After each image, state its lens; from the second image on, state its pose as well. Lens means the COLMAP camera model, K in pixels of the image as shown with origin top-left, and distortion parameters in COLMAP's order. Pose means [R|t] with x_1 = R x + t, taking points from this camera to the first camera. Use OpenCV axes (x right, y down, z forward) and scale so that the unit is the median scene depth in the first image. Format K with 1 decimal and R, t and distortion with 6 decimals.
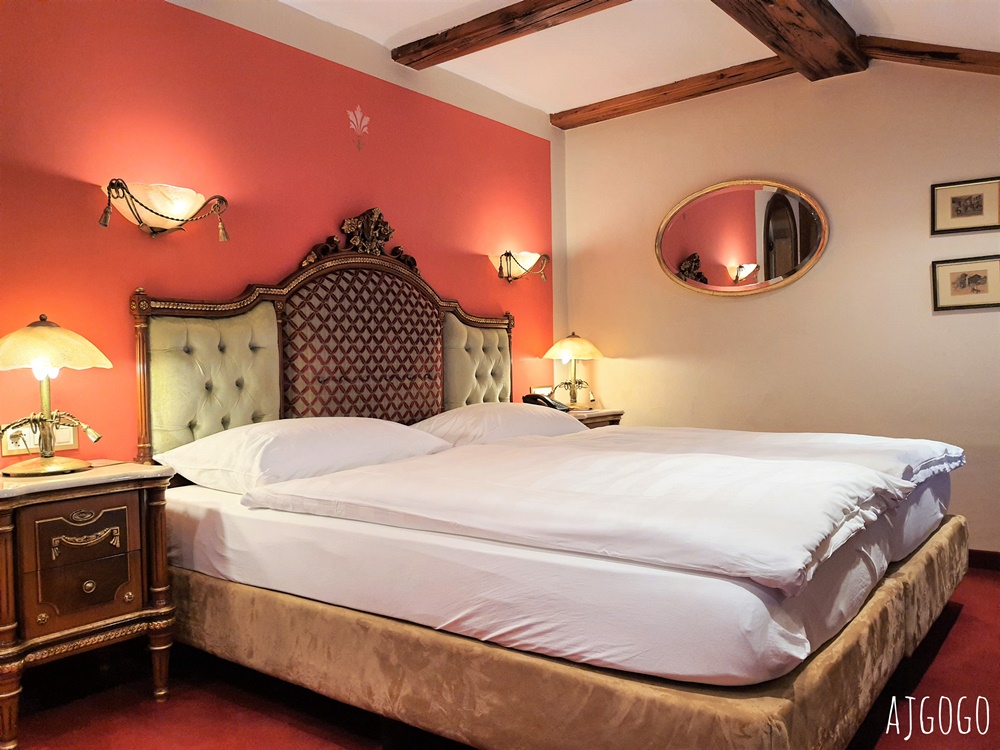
lens RADIAL K [[790.1, 0, 500.0], [0, 790.1, 375.0], [0, 0, 1]] dist [0.103785, -0.181385]
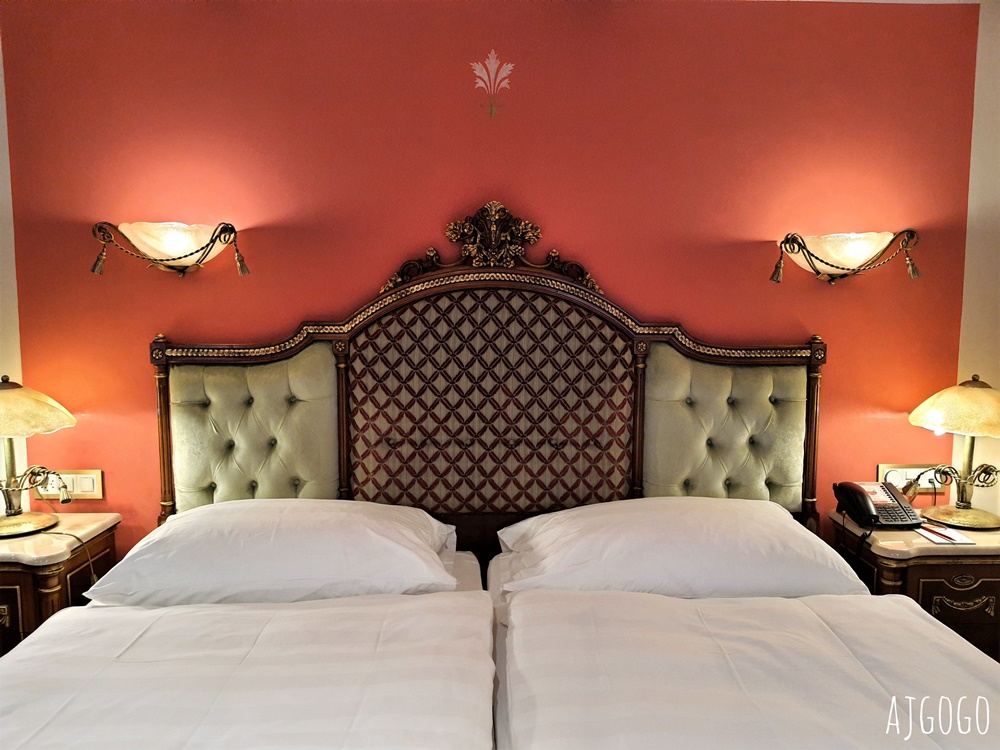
lens RADIAL K [[790.1, 0, 500.0], [0, 790.1, 375.0], [0, 0, 1]] dist [0.103785, -0.181385]
pose [[0.635404, 0.100297, -0.765638, 0.422378], [-0.029140, 0.993937, 0.106020, -0.143459], [0.771630, -0.045055, 0.634474, 0.602757]]
